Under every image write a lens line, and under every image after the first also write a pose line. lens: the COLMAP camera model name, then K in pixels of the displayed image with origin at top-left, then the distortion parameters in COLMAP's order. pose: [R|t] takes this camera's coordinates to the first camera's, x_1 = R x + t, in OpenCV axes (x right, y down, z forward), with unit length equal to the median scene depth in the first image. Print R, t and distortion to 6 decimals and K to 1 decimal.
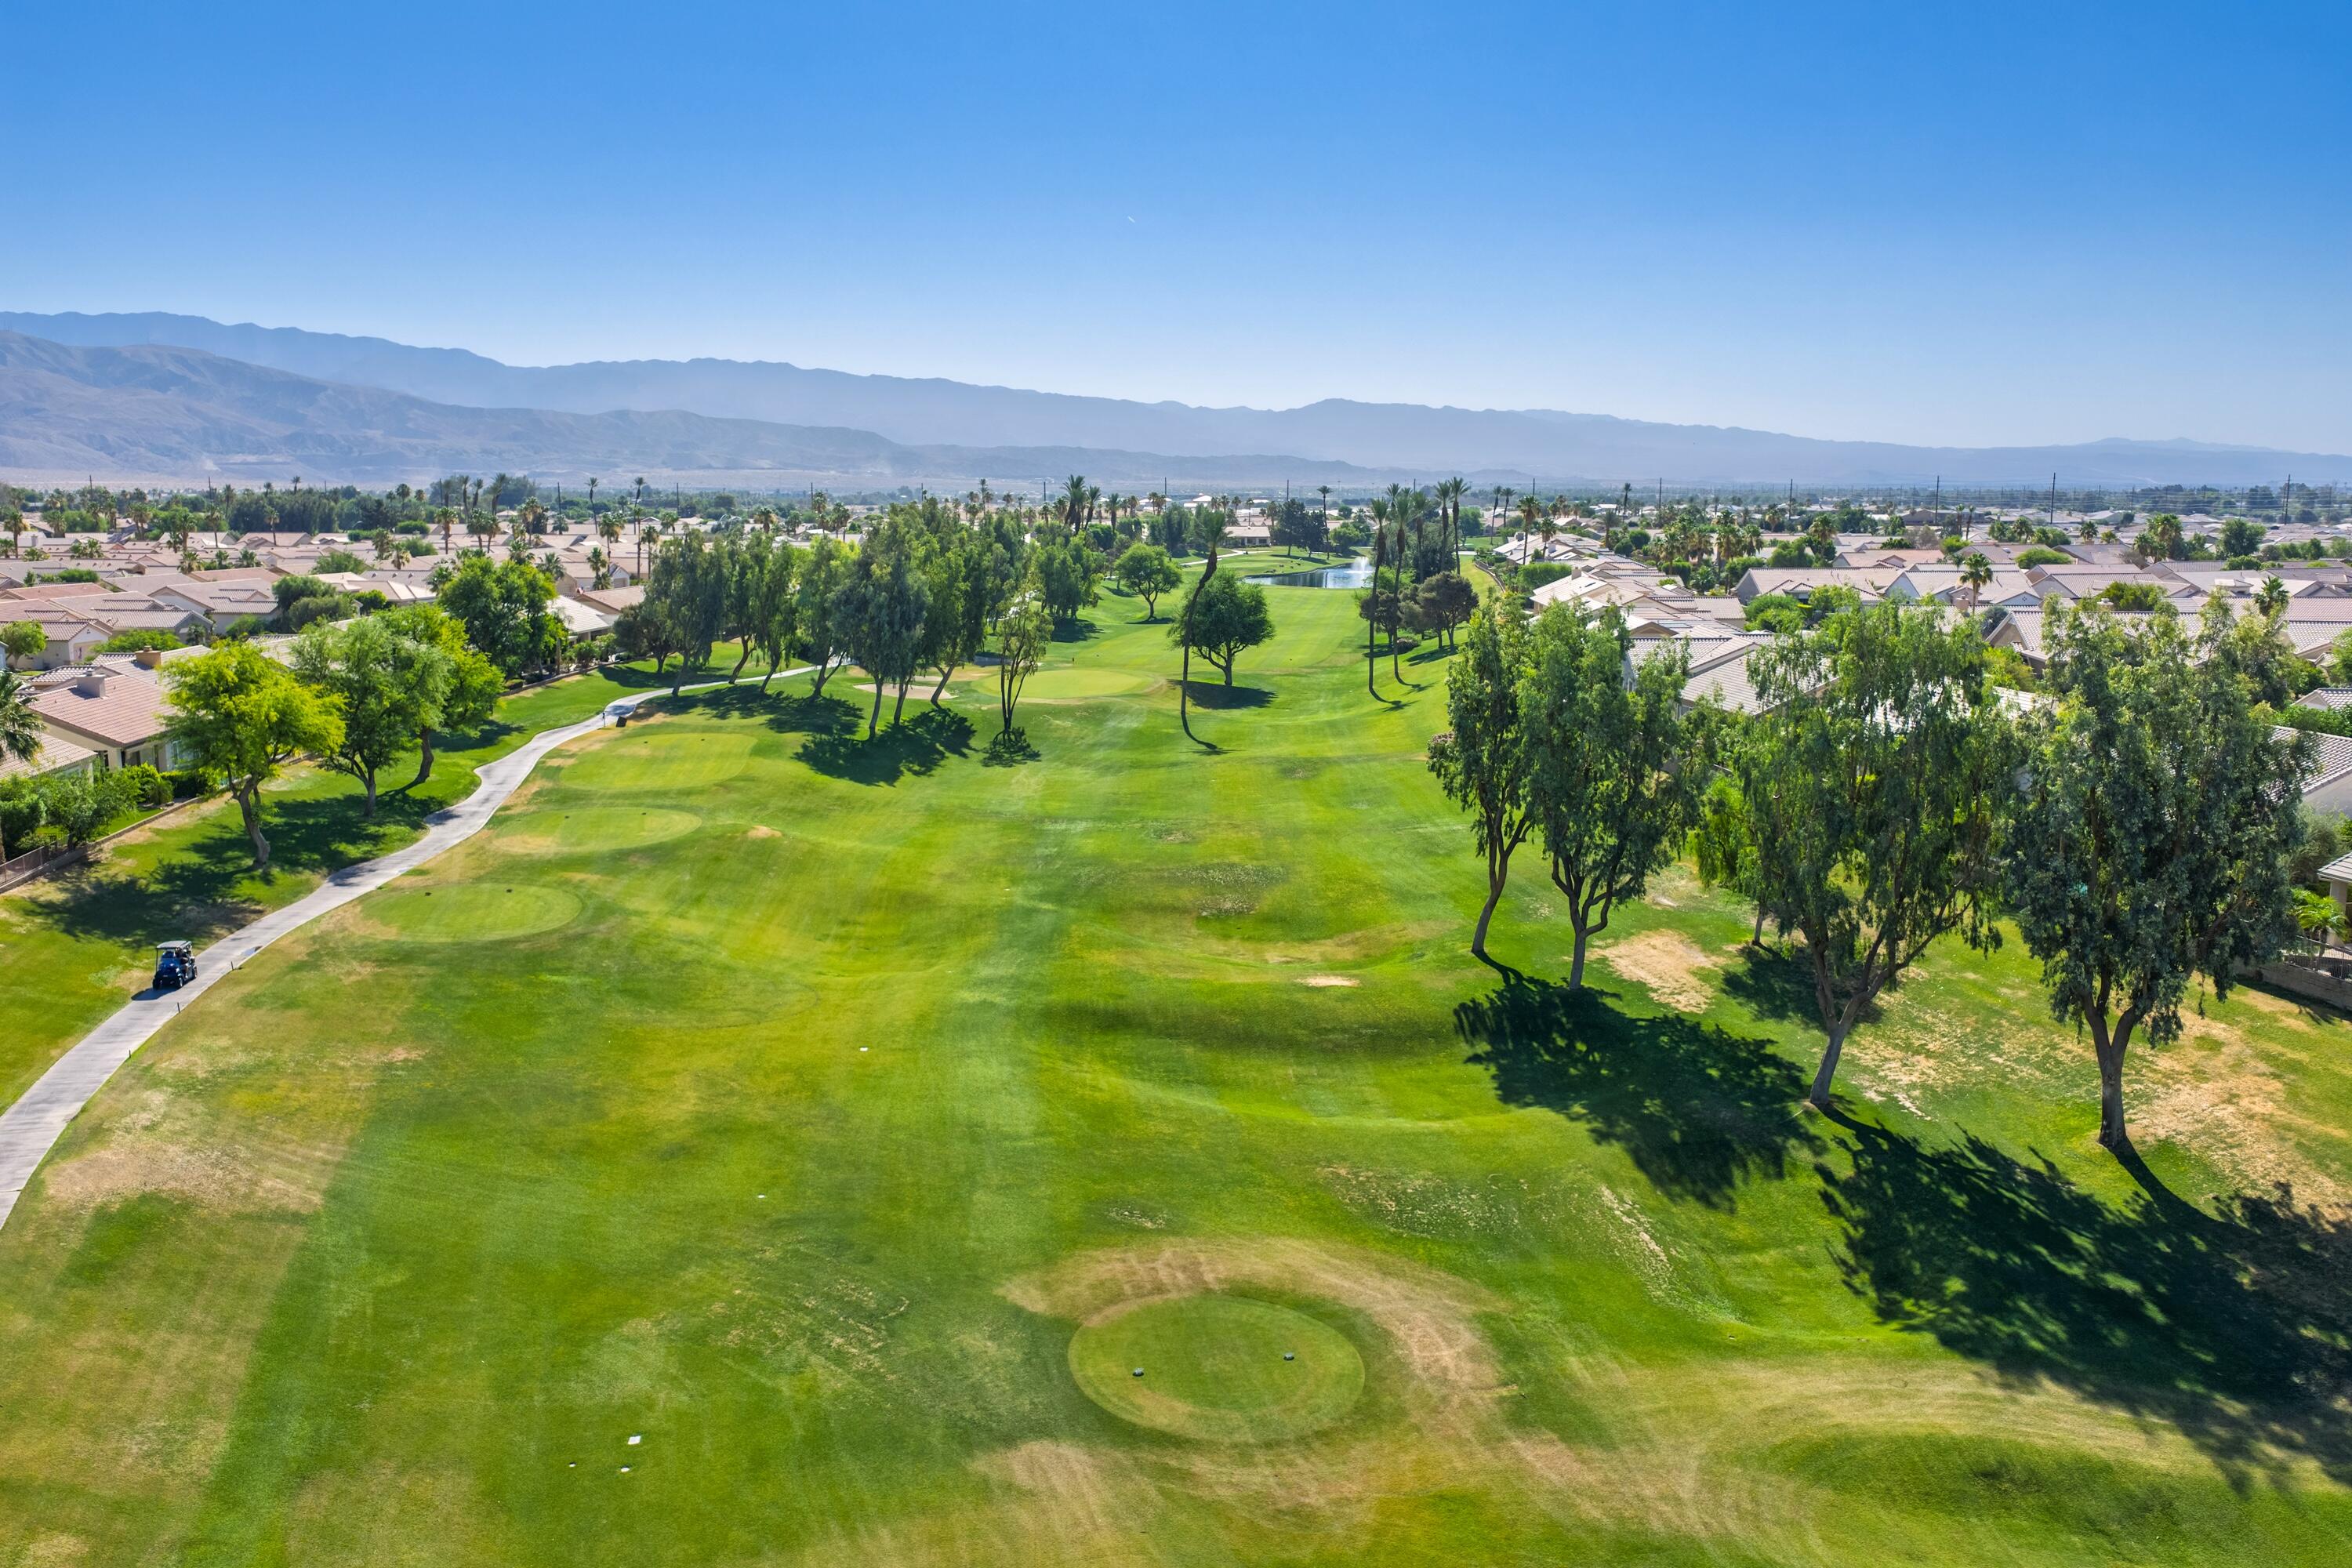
lens RADIAL K [[1934.9, 0, 1176.0], [0, 1934.9, 784.0], [0, 0, 1]] dist [0.023236, -0.025872]
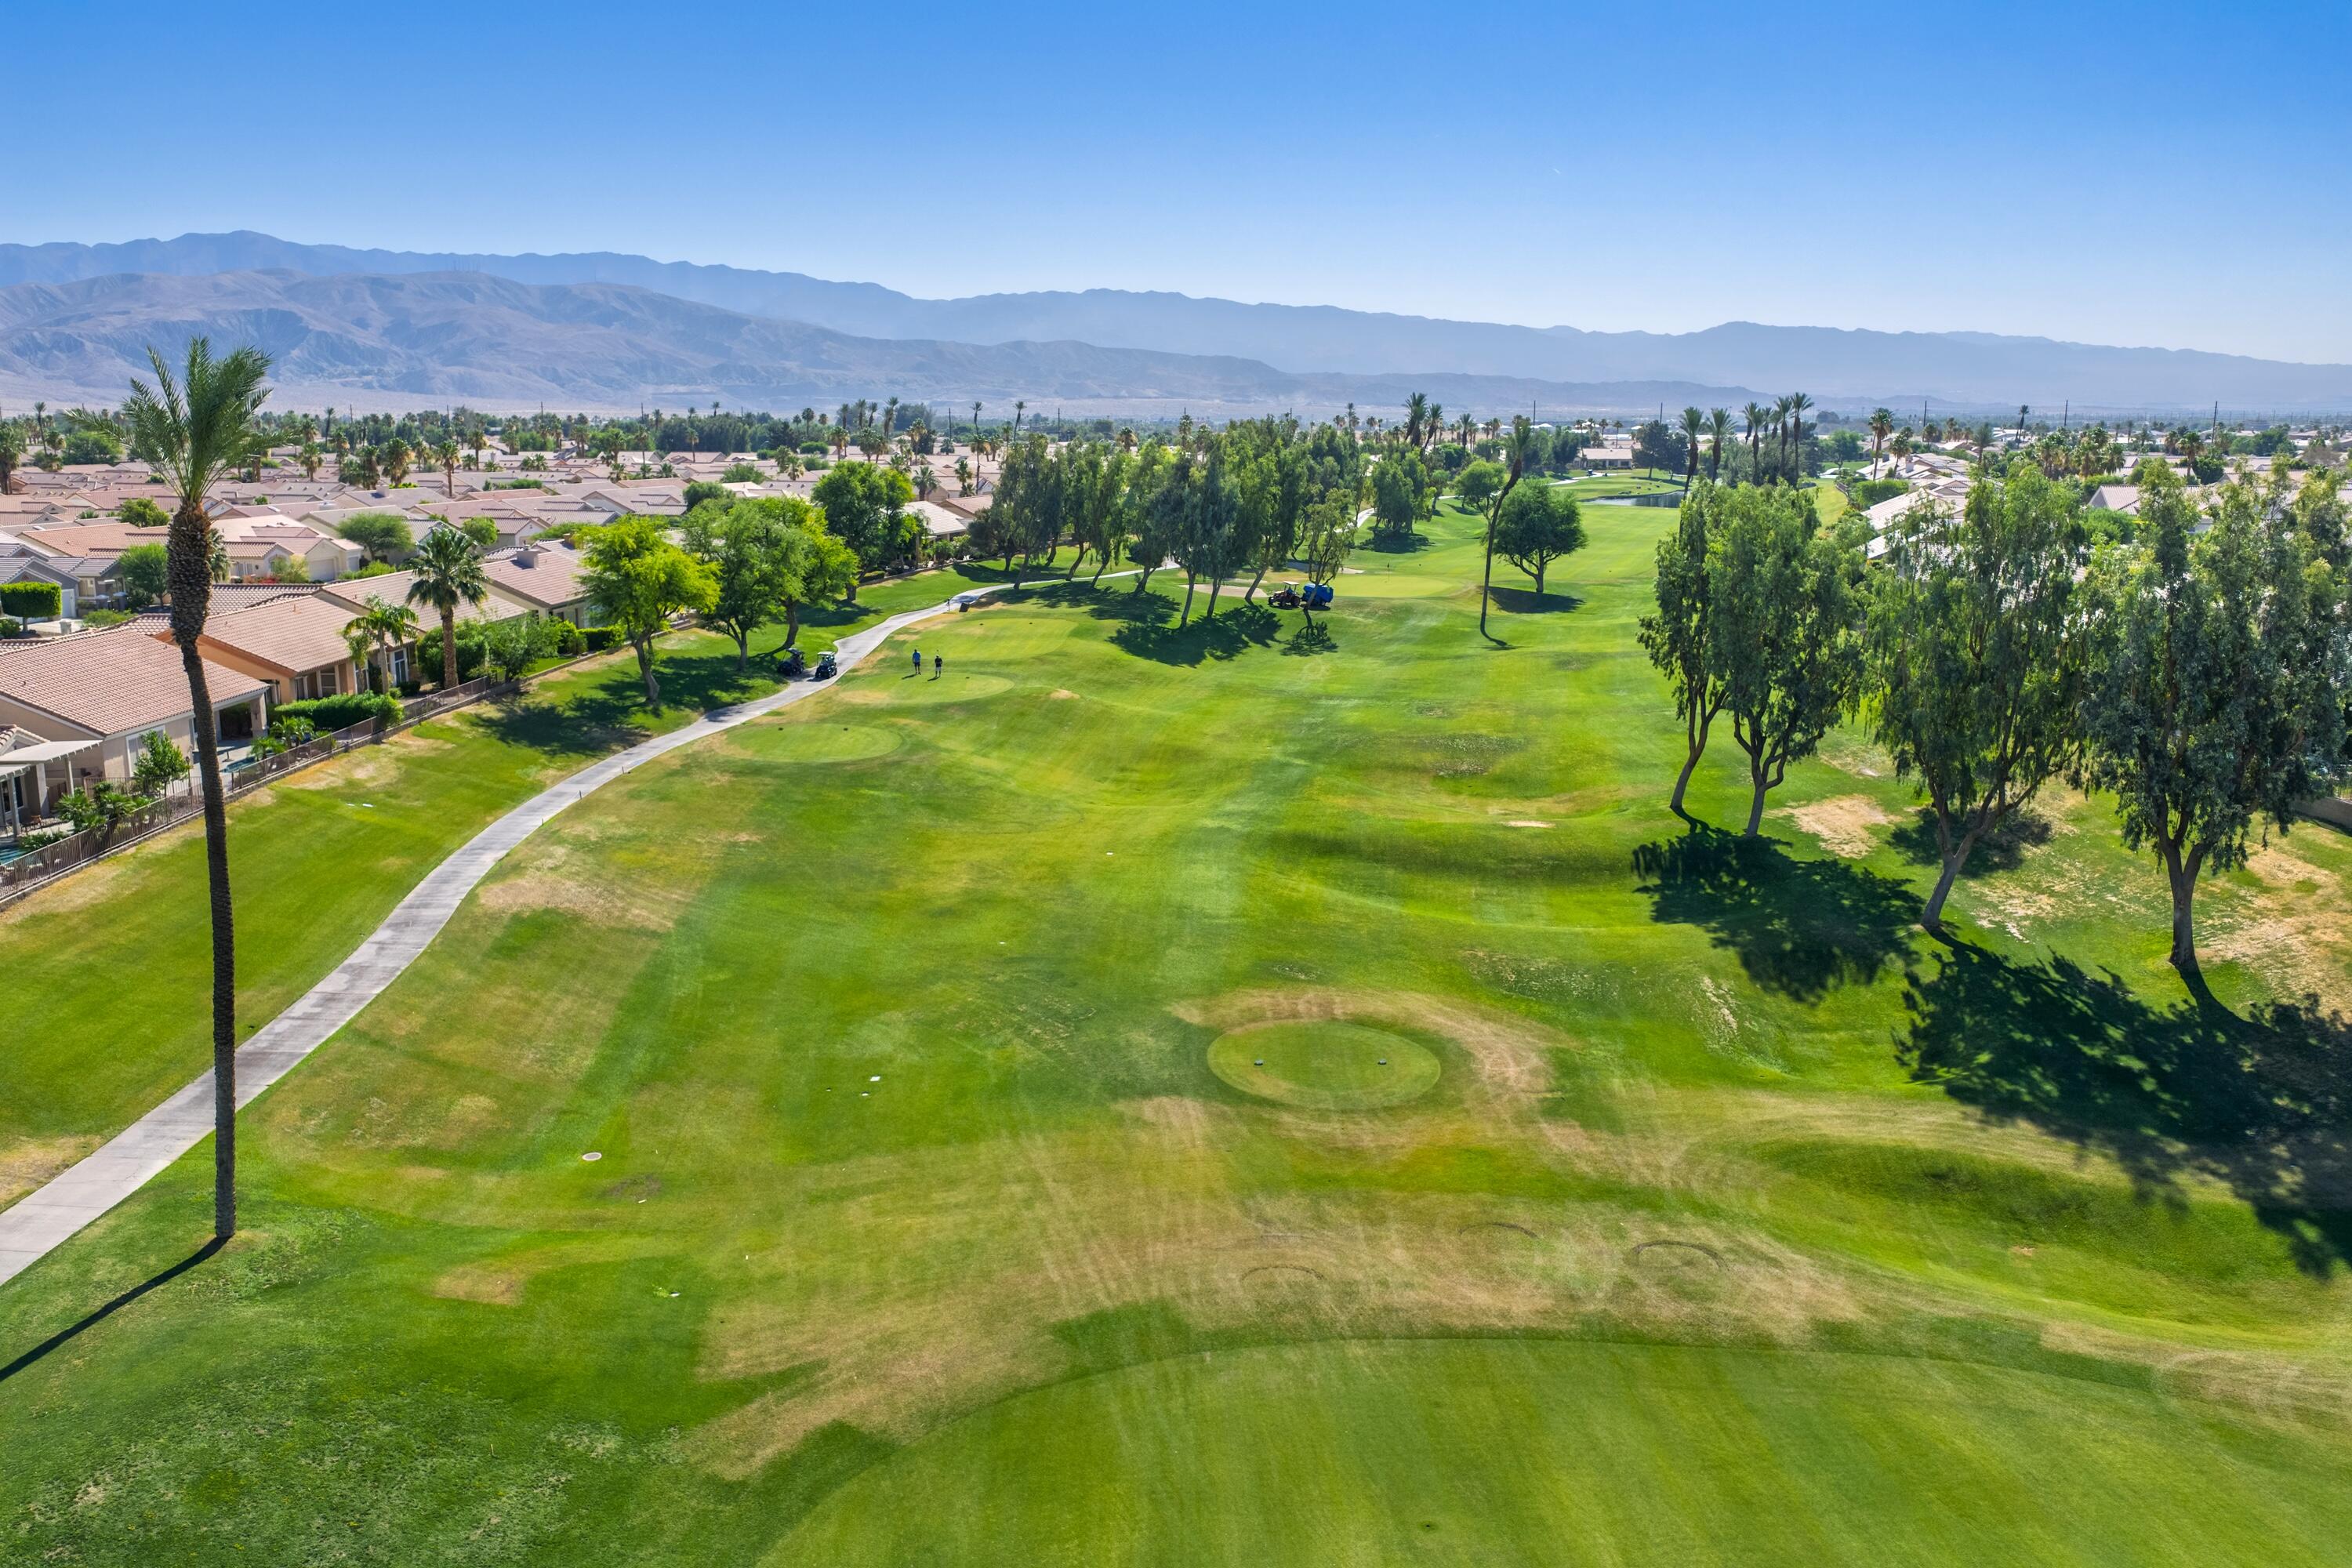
lens RADIAL K [[1932.7, 0, 1176.0], [0, 1932.7, 784.0], [0, 0, 1]] dist [0.051666, -0.109828]
pose [[0.981150, 0.035956, -0.189876, 0.092490], [-0.029110, 0.998826, 0.038719, 0.041829], [0.191045, -0.032462, 0.981044, -0.142791]]
